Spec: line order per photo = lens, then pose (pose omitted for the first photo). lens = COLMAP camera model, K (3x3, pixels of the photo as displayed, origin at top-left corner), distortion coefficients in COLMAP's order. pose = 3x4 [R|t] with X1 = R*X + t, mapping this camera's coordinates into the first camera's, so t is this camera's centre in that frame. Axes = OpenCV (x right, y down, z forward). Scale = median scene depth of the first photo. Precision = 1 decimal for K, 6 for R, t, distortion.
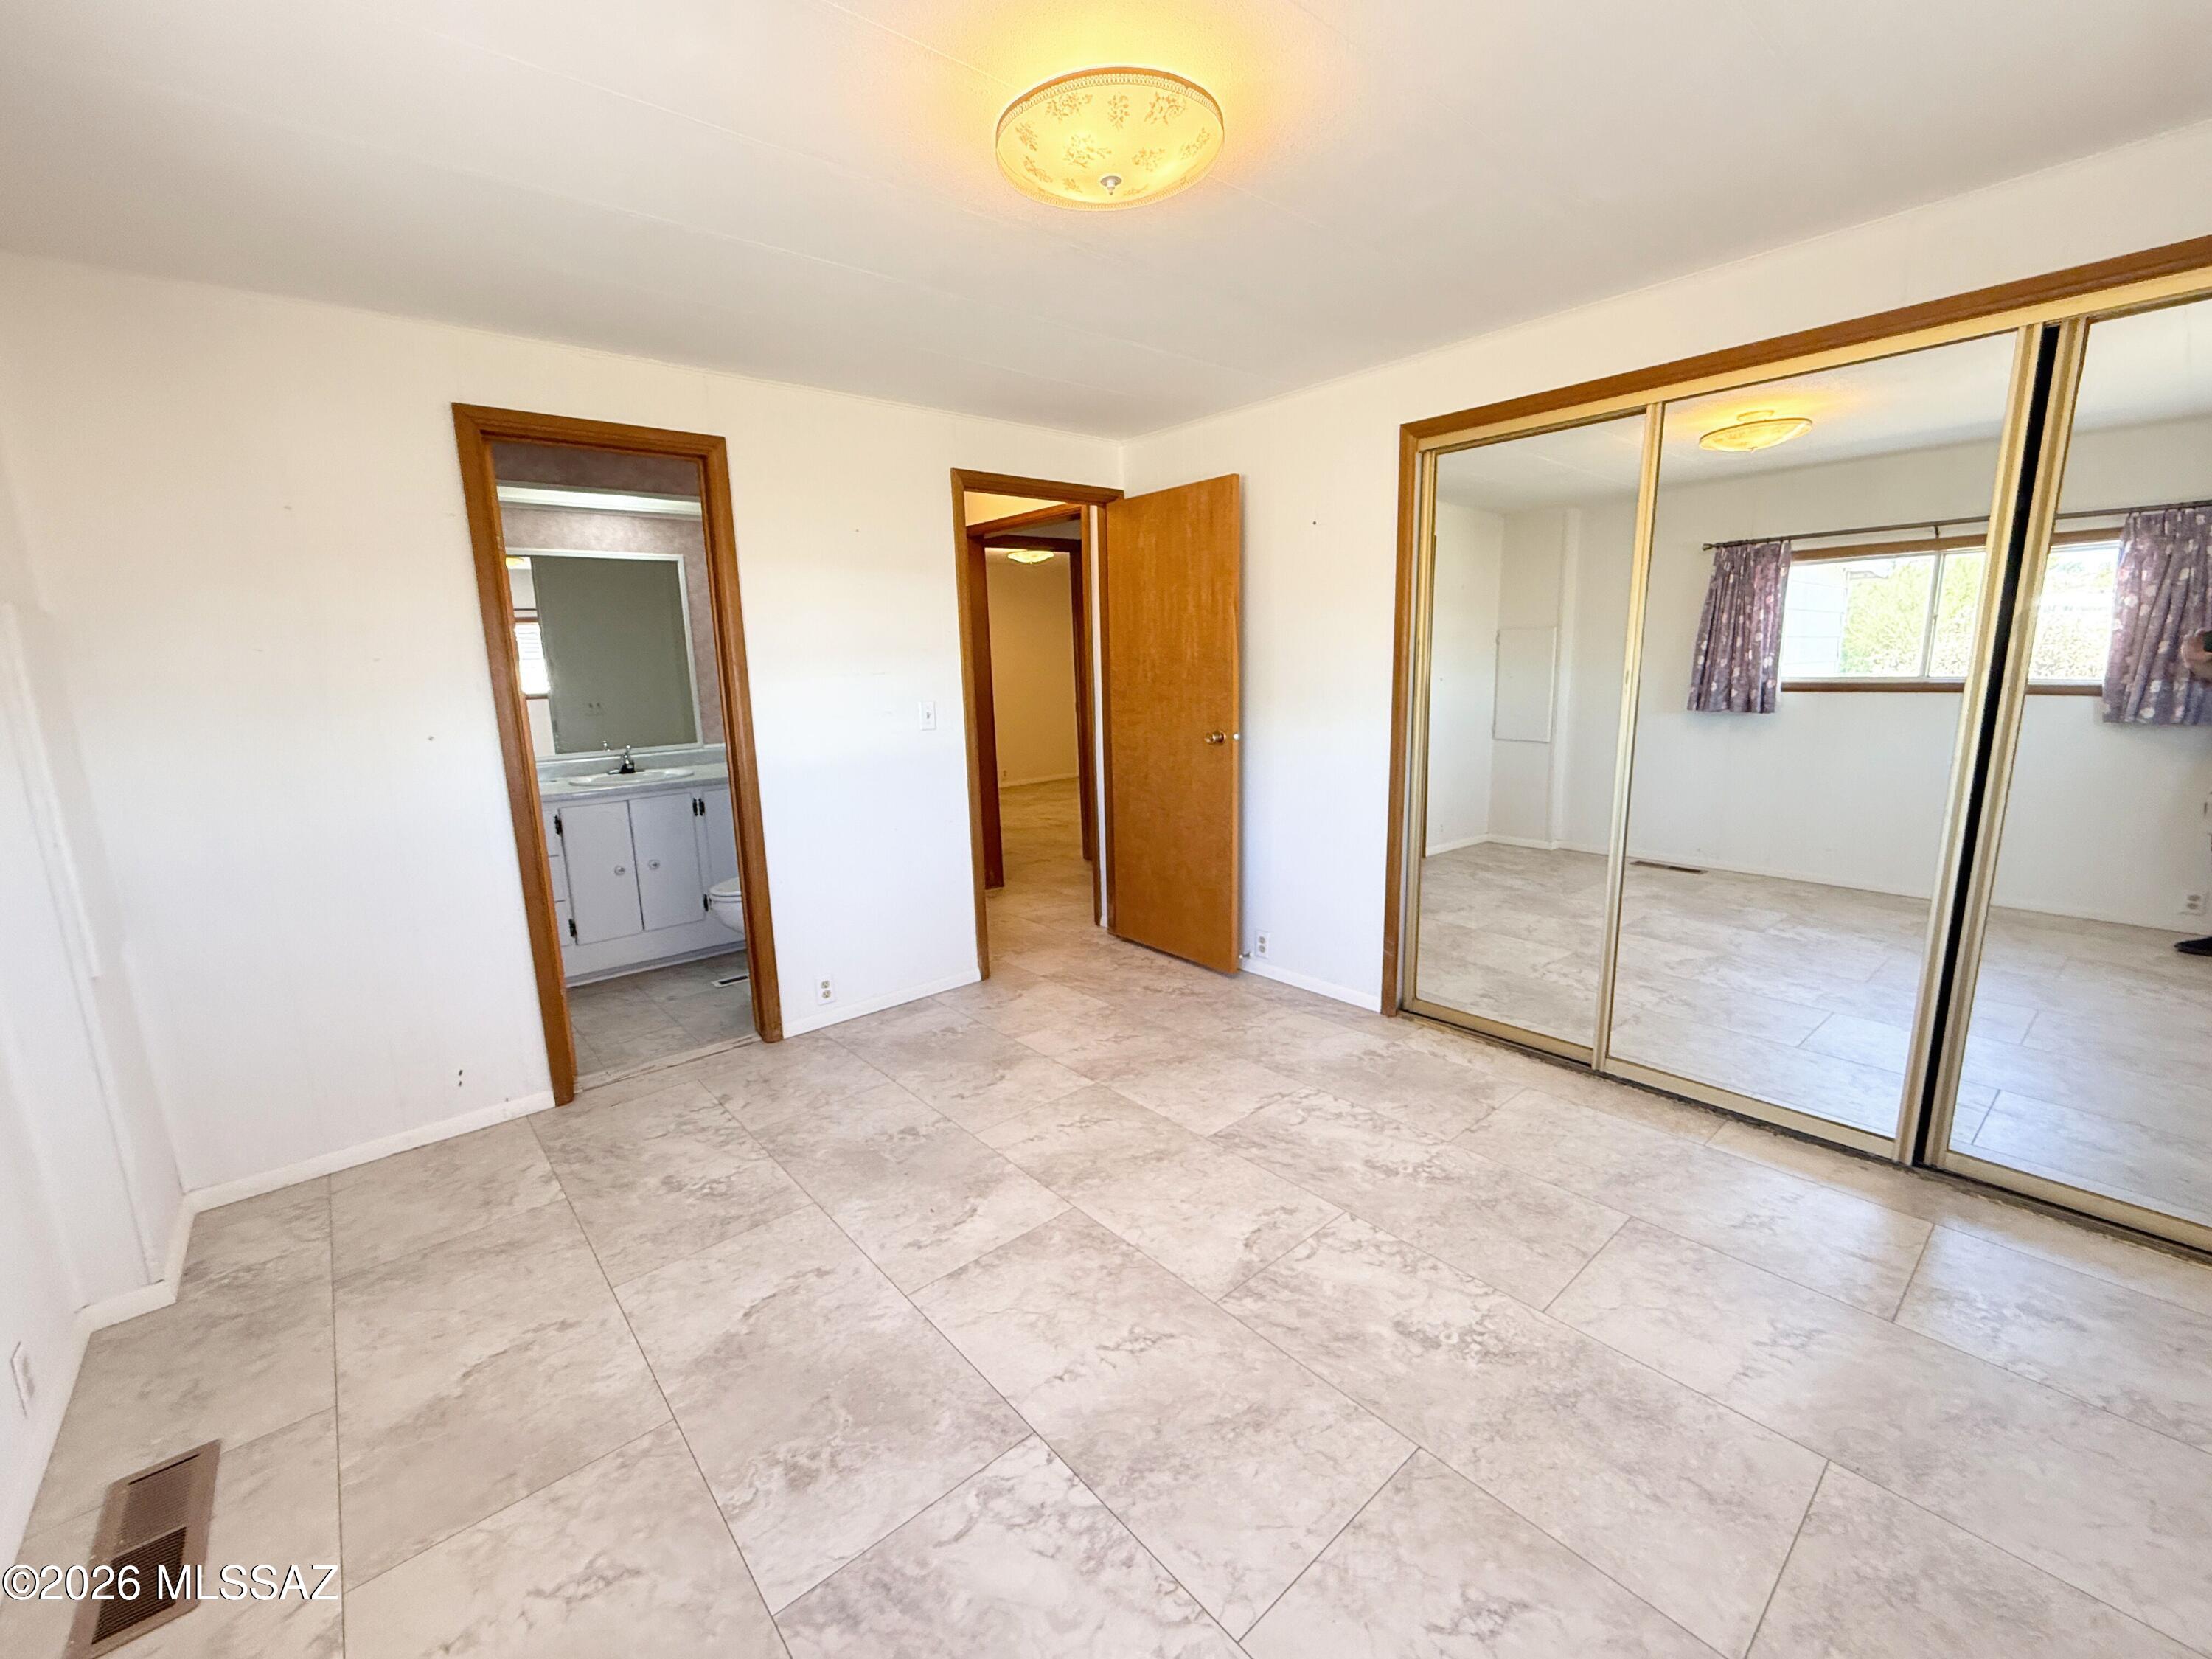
lens RADIAL K [[897.6, 0, 1106.0], [0, 897.6, 829.5], [0, 0, 1]] dist [0.000330, 0.000038]
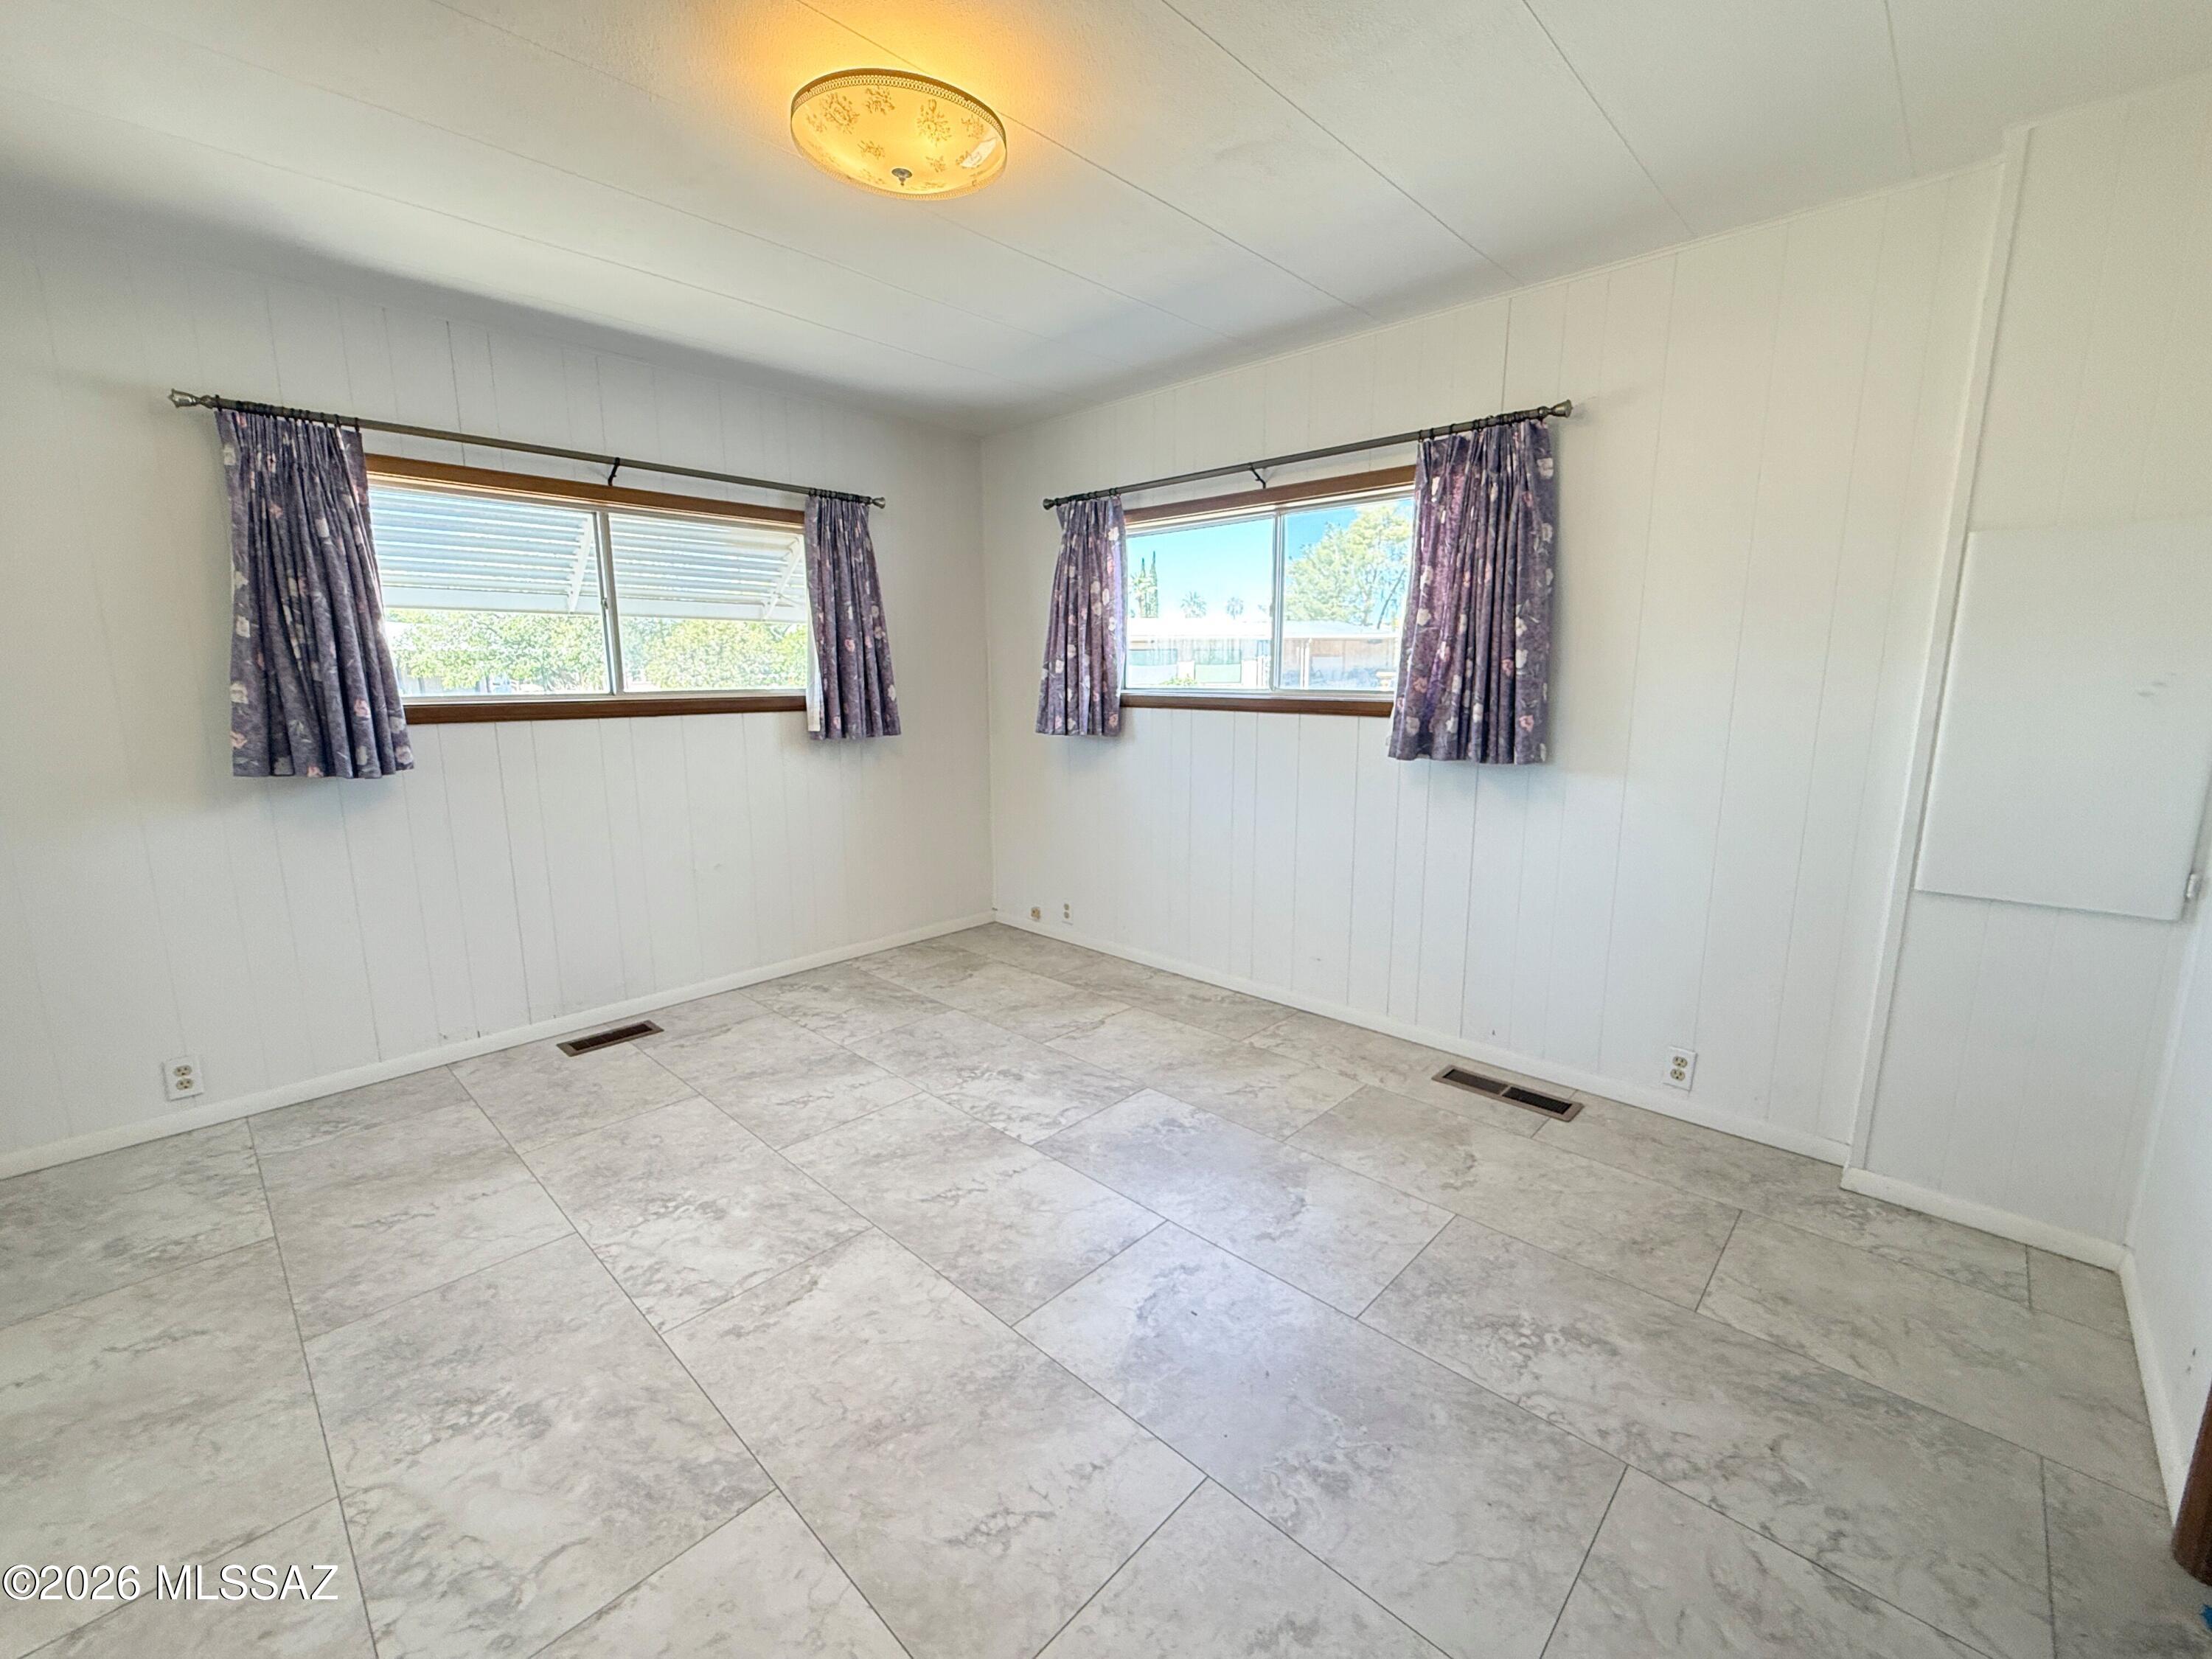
lens RADIAL K [[897.6, 0, 1106.0], [0, 897.6, 829.5], [0, 0, 1]] dist [0.000330, 0.000038]
pose [[-0.994449, 0.052636, -0.091105, -0.080588], [0.015789, 0.930723, 0.365383, -0.303830], [0.104026, 0.361916, -0.926388, 1.855124]]
